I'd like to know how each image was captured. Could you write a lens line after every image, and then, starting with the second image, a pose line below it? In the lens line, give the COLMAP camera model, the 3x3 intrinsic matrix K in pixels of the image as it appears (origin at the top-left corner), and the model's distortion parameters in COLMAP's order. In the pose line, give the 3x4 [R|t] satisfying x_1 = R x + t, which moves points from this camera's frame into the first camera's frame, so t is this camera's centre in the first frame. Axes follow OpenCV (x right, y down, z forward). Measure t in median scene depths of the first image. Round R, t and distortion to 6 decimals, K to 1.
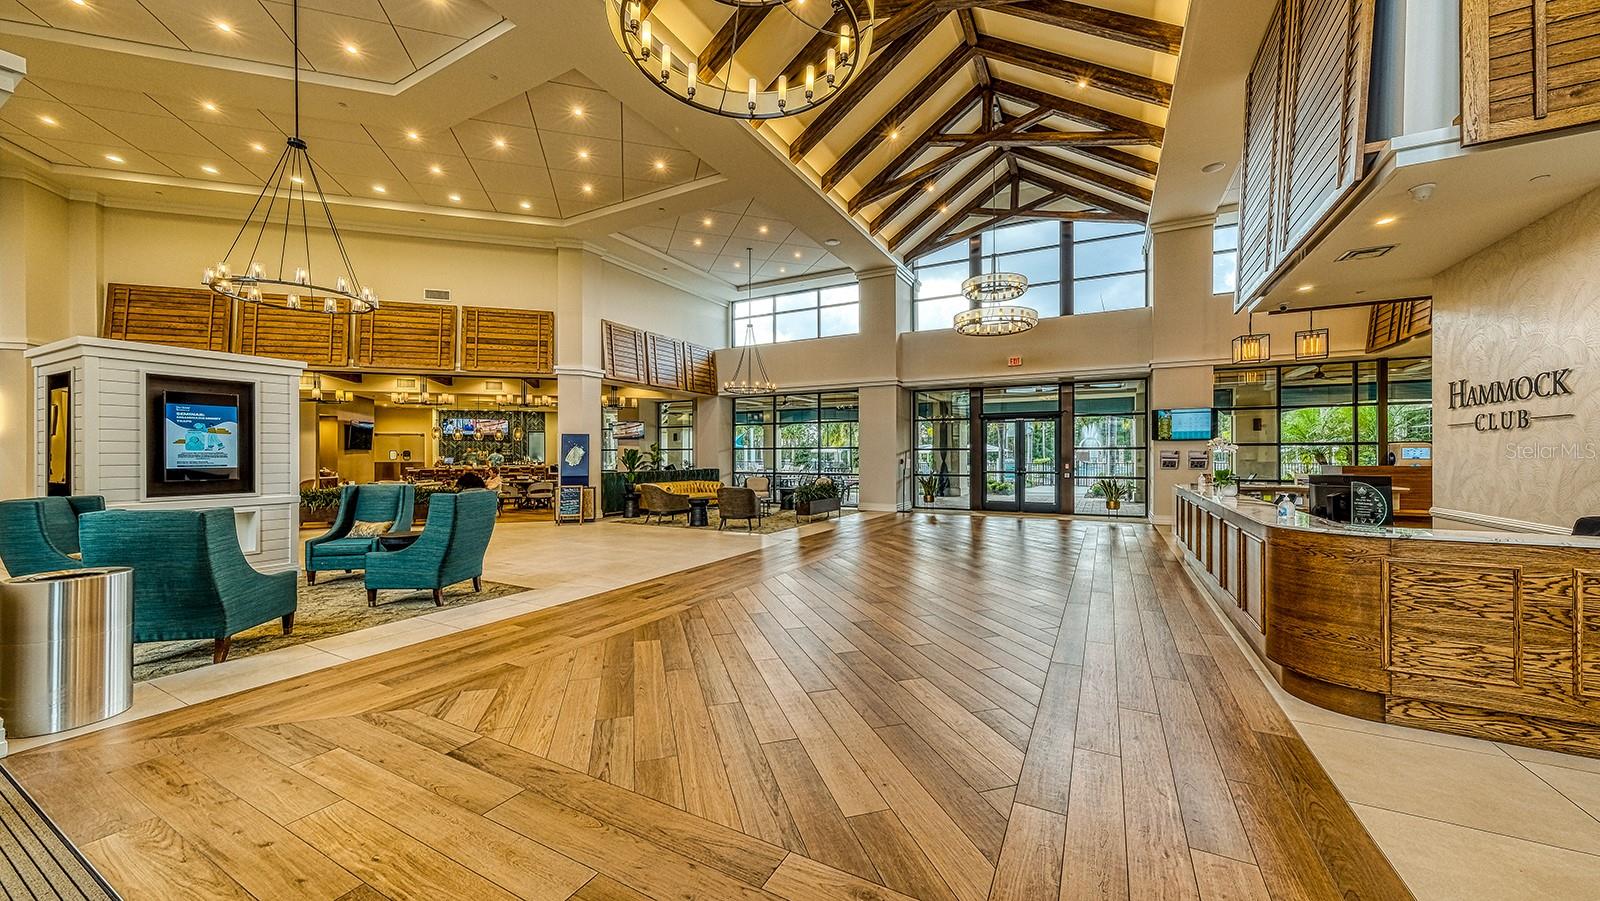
lens RADIAL K [[562.2, 0, 800.0], [0, 562.2, 450.5], [0, 0, 1]] dist [-0.000026, -0.000021]
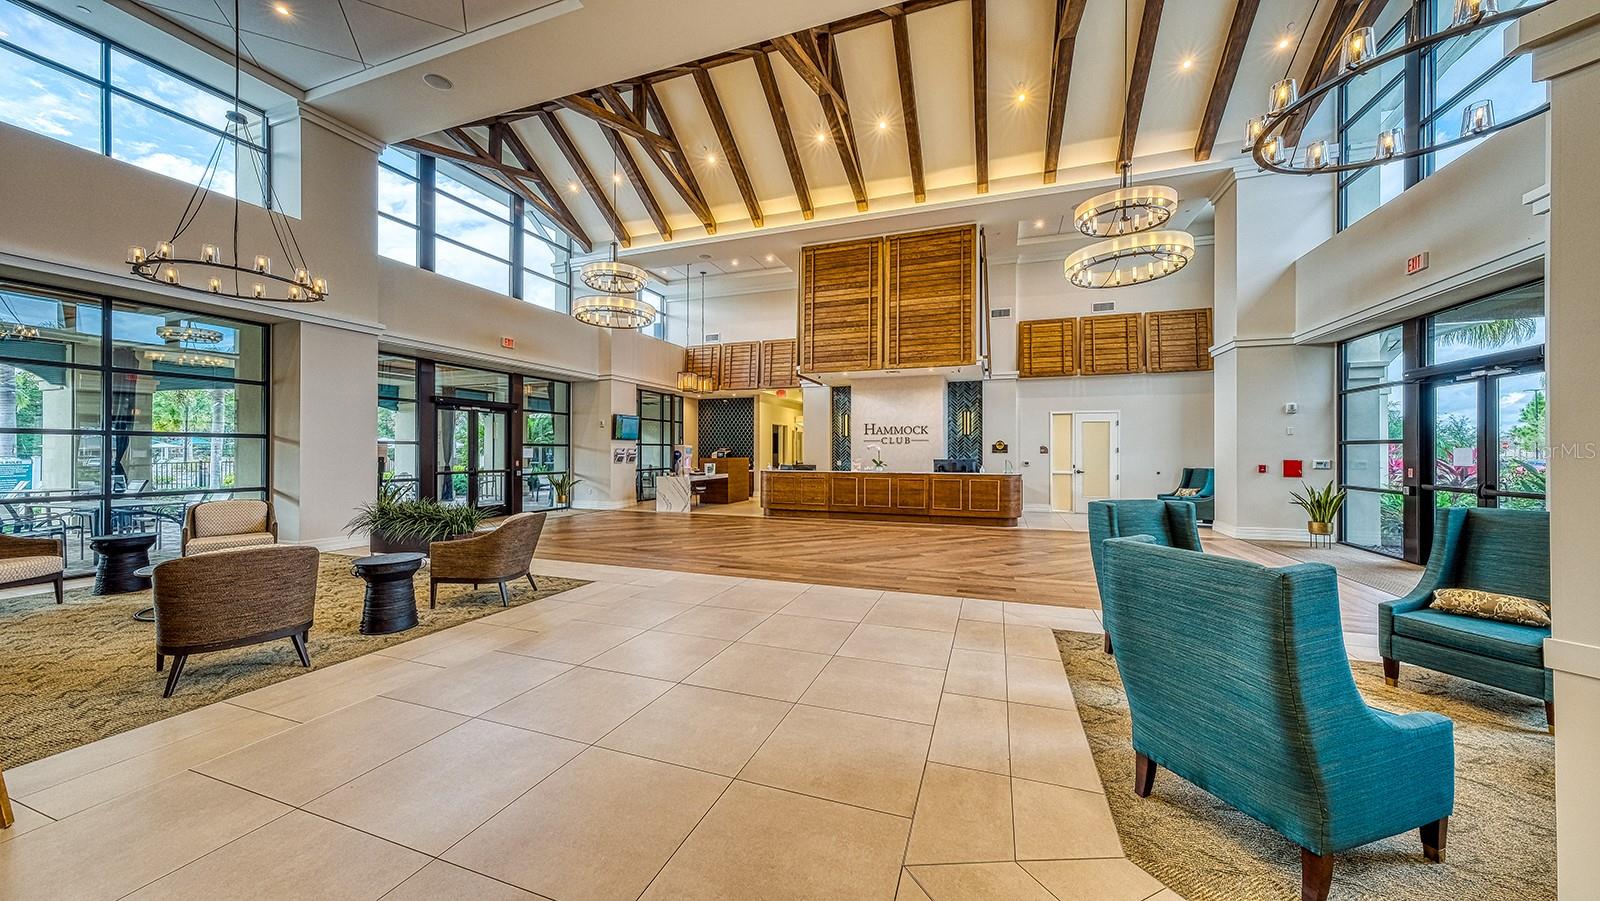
lens RADIAL K [[562.2, 0, 800.0], [0, 562.2, 450.5], [0, 0, 1]] dist [-0.000026, -0.000021]
pose [[-0.142626, -0.003954, 0.989769, -0.529184], [-0.011264, 0.999934, 0.002371, -0.001016], [-0.989713, -0.010811, -0.142661, 0.659710]]
